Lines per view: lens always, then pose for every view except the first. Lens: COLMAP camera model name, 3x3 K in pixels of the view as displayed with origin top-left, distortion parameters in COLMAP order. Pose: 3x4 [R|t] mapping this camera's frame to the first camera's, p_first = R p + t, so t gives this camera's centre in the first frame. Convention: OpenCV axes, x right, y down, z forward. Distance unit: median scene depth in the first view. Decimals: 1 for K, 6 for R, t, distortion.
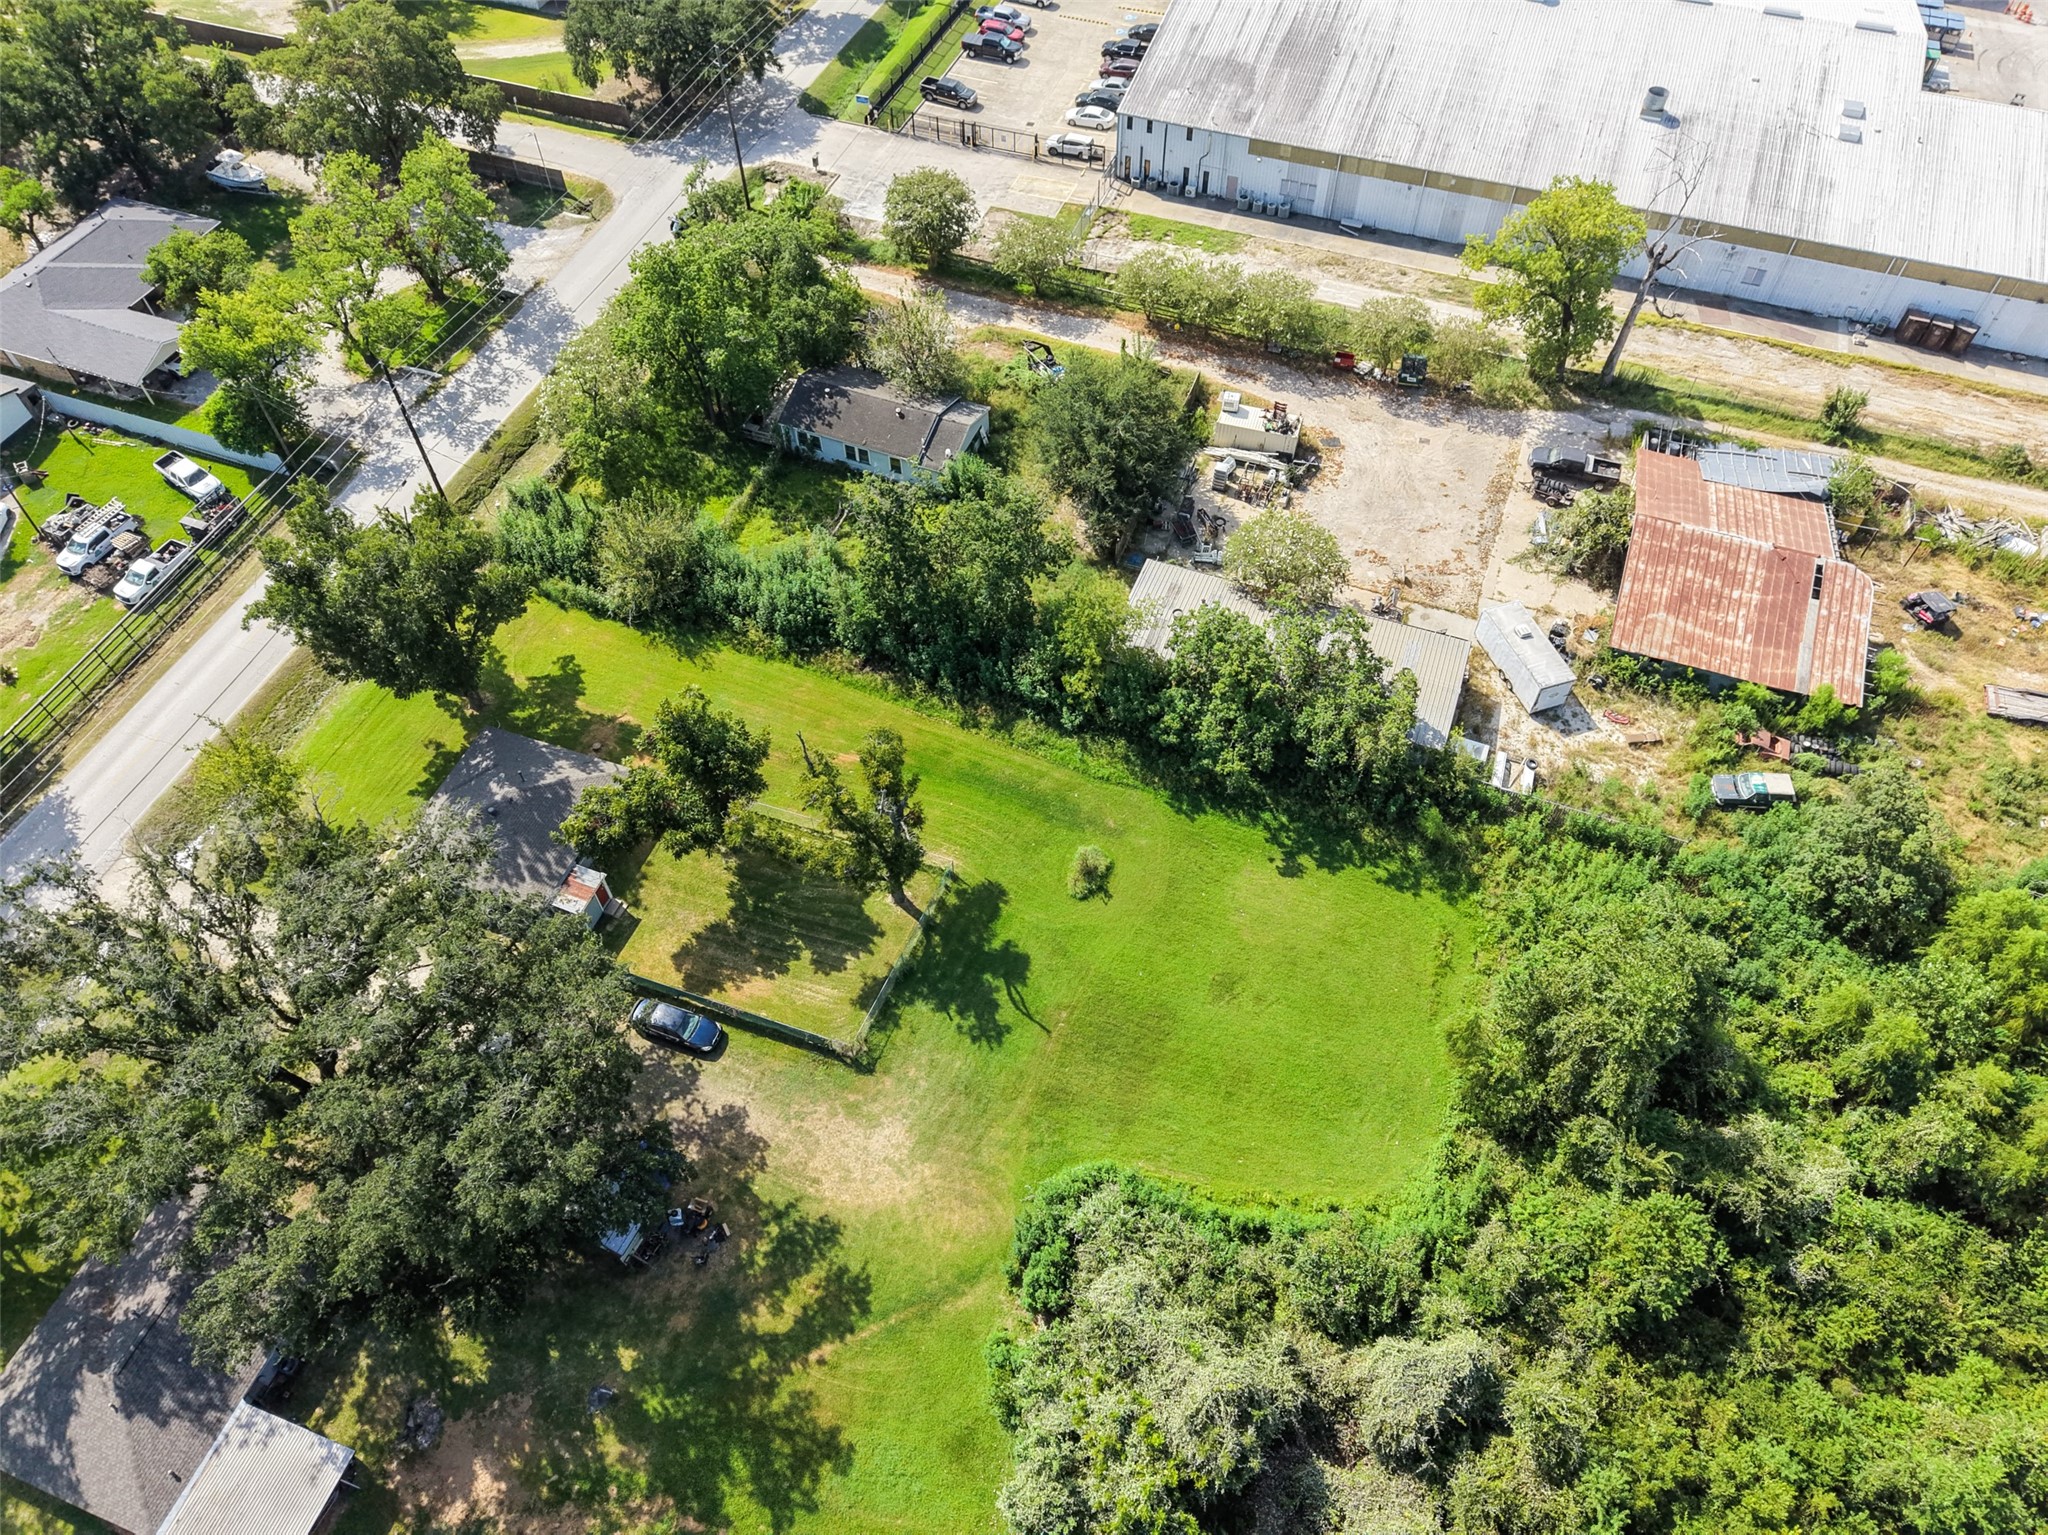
lens RADIAL K [[1364.7, 0, 1027.3], [0, 1364.7, 773.5], [0, 0, 1]] dist [0.026877, -0.027171]
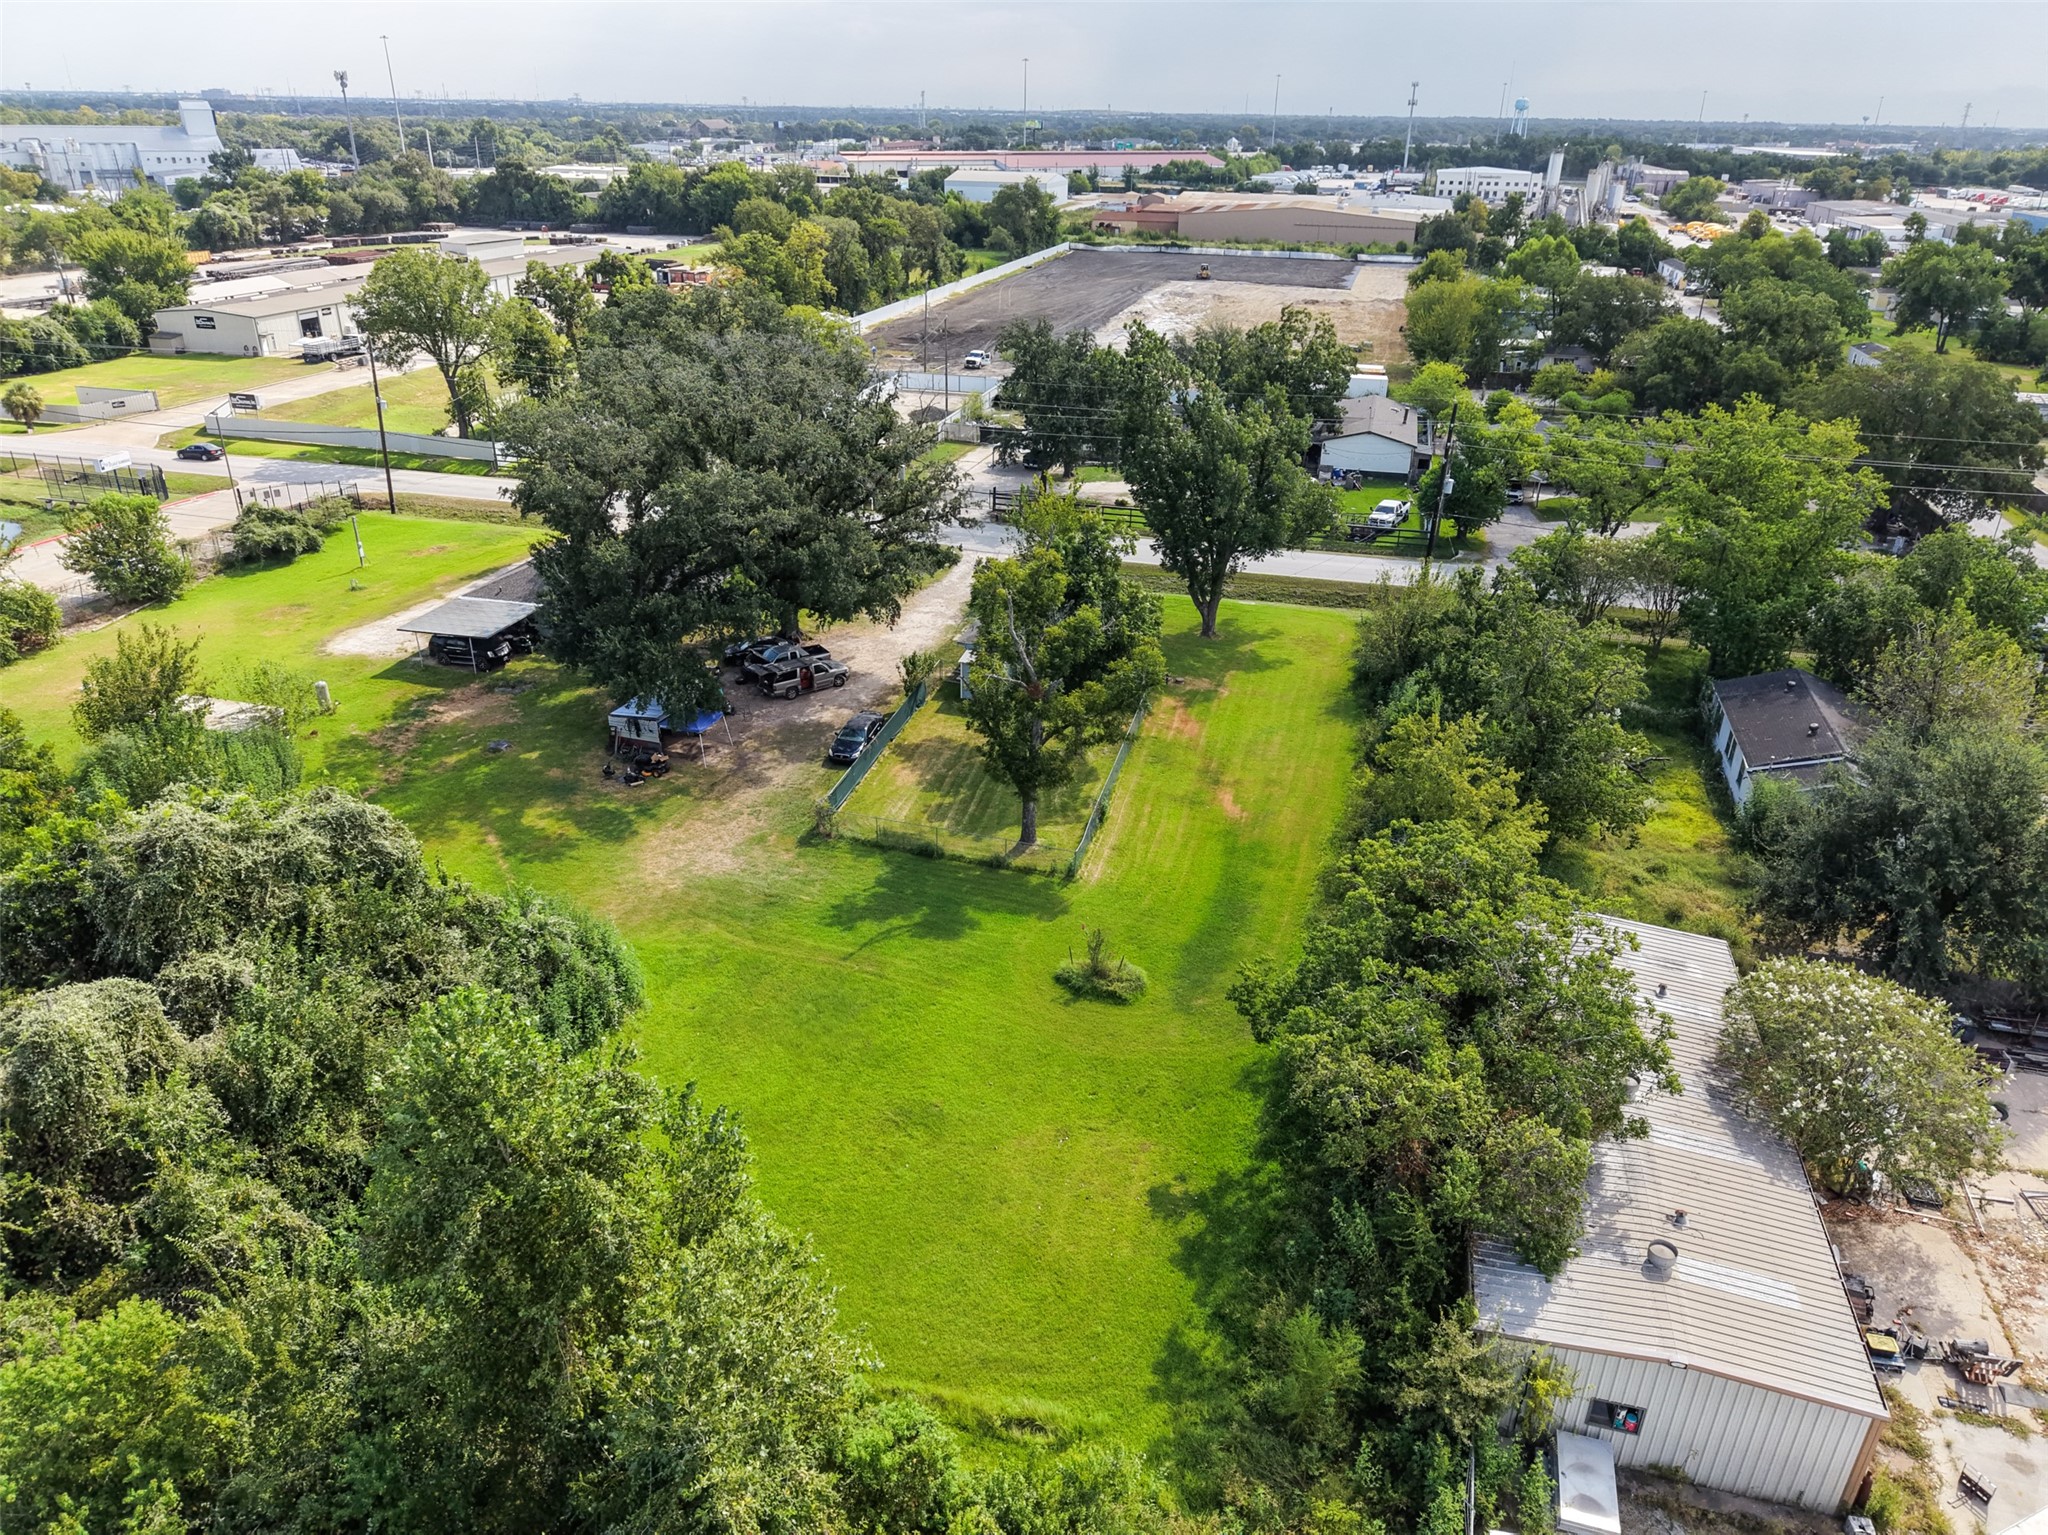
lens RADIAL K [[1364.7, 0, 1027.3], [0, 1364.7, 773.5], [0, 0, 1]] dist [0.026877, -0.027171]
pose [[0.098113, 0.441279, -0.891991, 0.484779], [-0.811737, 0.554016, 0.184793, -0.063426], [0.575723, 0.705931, 0.412558, 0.513382]]
